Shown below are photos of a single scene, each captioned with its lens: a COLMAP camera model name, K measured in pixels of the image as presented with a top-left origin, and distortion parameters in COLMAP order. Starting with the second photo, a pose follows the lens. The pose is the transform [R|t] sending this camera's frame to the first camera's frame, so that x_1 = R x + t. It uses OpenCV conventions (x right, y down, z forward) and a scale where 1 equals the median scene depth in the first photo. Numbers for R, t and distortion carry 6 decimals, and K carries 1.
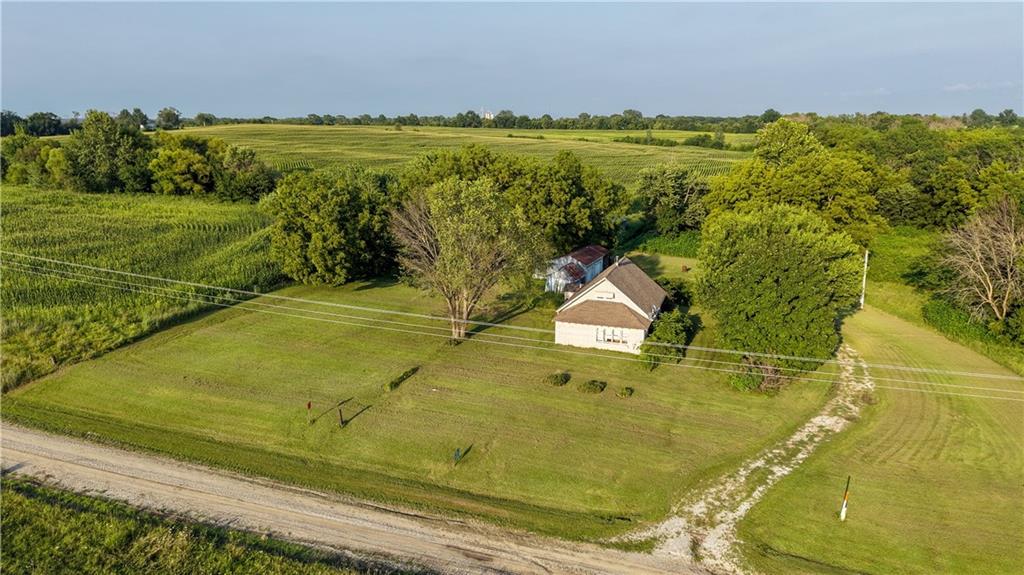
lens RADIAL K [[719.6, 0, 512.9], [0, 719.6, 283.0], [0, 0, 1]] dist [0.021030, -0.010458]
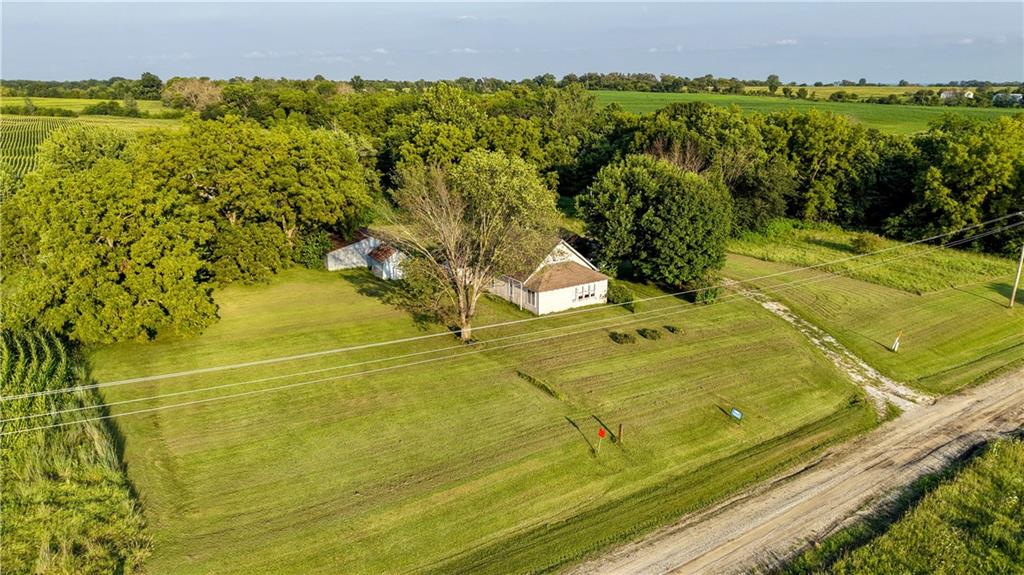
lens RADIAL K [[719.6, 0, 510.3], [0, 719.6, 294.9], [0, 0, 1]] dist [0.021030, -0.010458]
pose [[0.597285, -0.228684, 0.768735, -1.087606], [0.181856, 0.972140, 0.147896, -0.143848], [-0.781139, 0.051463, 0.622232, 0.650685]]
